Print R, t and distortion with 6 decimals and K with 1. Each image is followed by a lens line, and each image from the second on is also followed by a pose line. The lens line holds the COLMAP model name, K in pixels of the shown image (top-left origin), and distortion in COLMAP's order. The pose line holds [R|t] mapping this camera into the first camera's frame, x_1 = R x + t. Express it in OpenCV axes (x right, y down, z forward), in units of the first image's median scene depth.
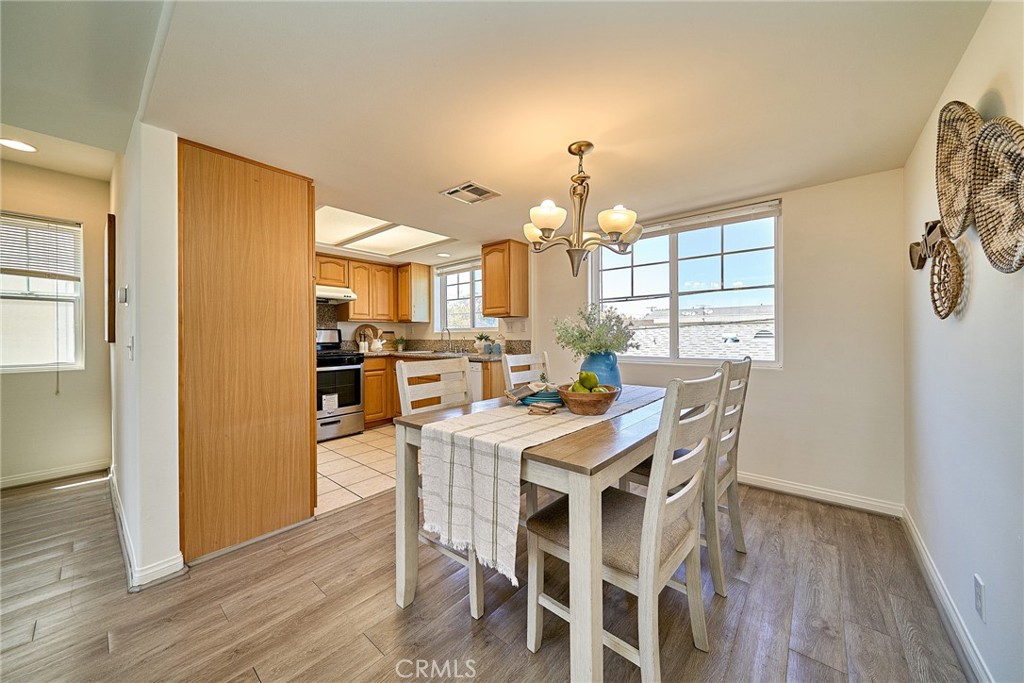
lens RADIAL K [[366.0, 0, 511.8], [0, 366.0, 336.9], [0, 0, 1]] dist [-0.000003, -0.000175]
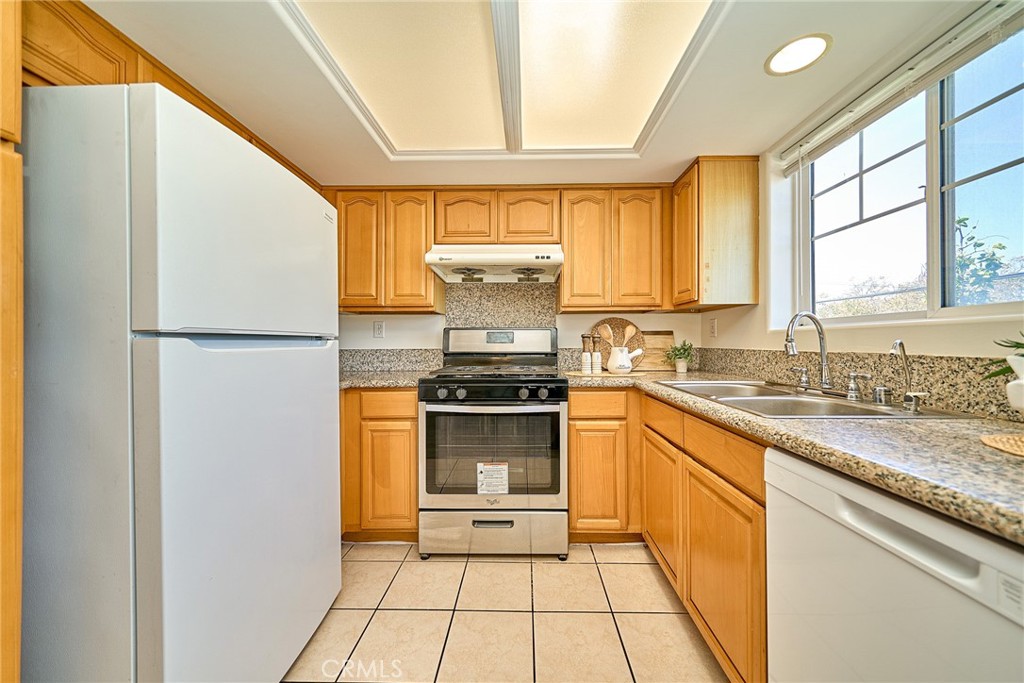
lens RADIAL K [[361.3, 0, 509.5], [0, 361.3, 342.3], [0, 0, 1]] dist [0.001861, -0.000105]
pose [[0.625976, 0.003794, -0.779833, -0.207481], [-0.004765, 0.999988, 0.001040, 0.000555], [0.779828, 0.003065, 0.625987, 1.285206]]
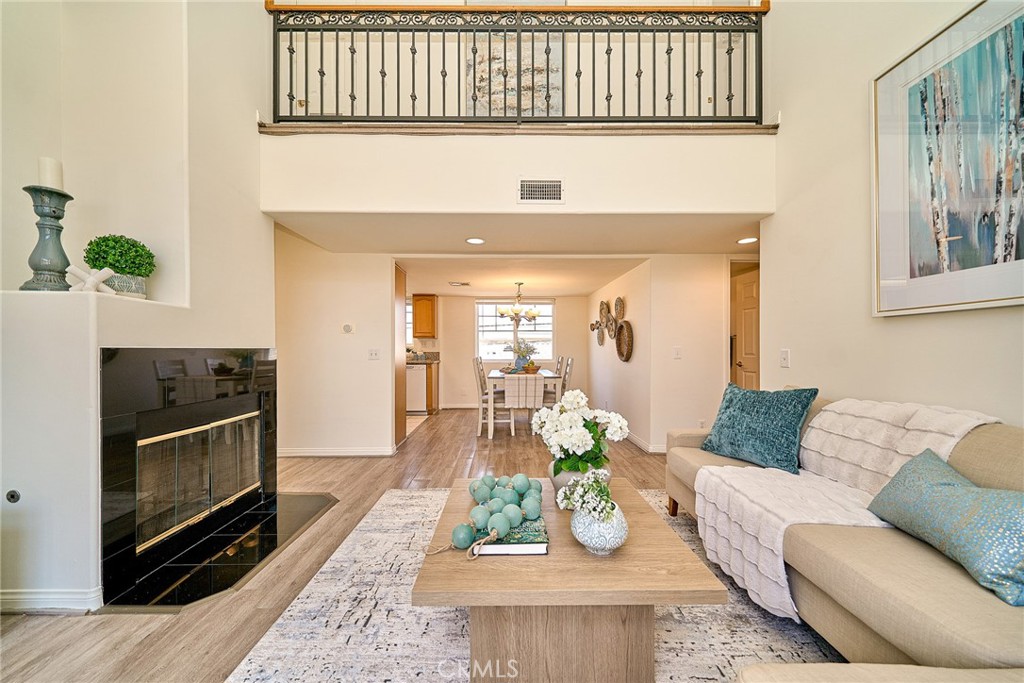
lens RADIAL K [[374.1, 0, 512.0], [0, 374.1, 341.5], [0, 0, 1]] dist [-0.000068, -0.000043]
pose [[0.753180, 0.018189, 0.657563, -1.490620], [-0.001356, 0.999658, -0.026098, 0.010490], [-0.657813, 0.018765, 0.752947, -0.974663]]
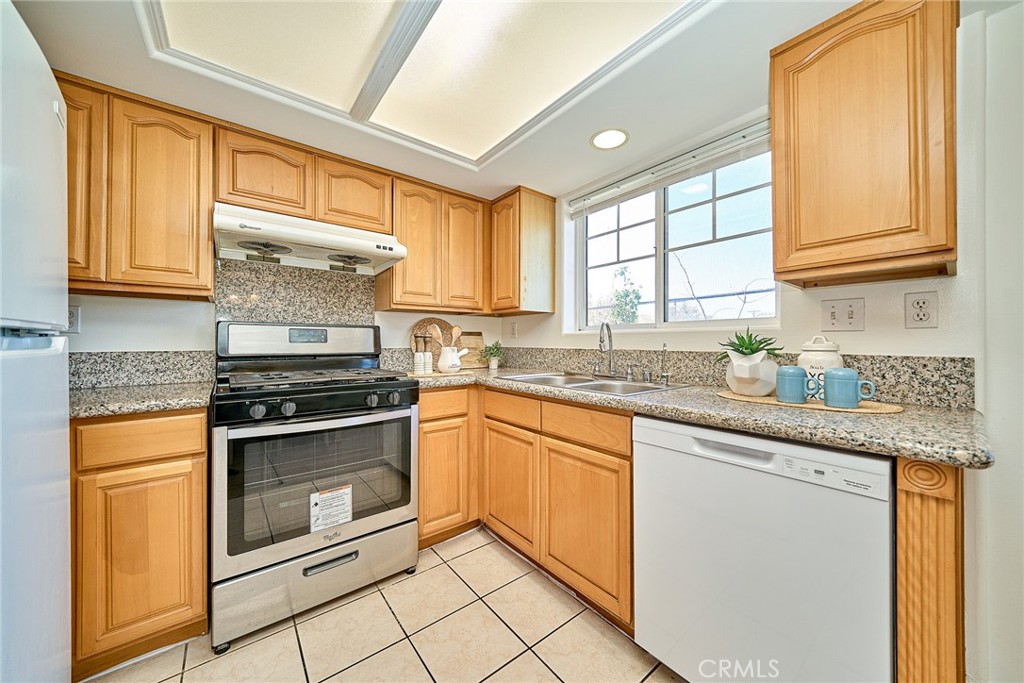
lens RADIAL K [[365.6, 0, 517.1], [0, 365.6, 341.5], [0, 0, 1]] dist [-0.000408, -0.000197]
pose [[0.982309, 0.006558, -0.187152, -0.410643], [-0.007620, 0.999959, -0.004957, 0.002021], [0.187111, 0.006296, 0.982319, 1.161957]]
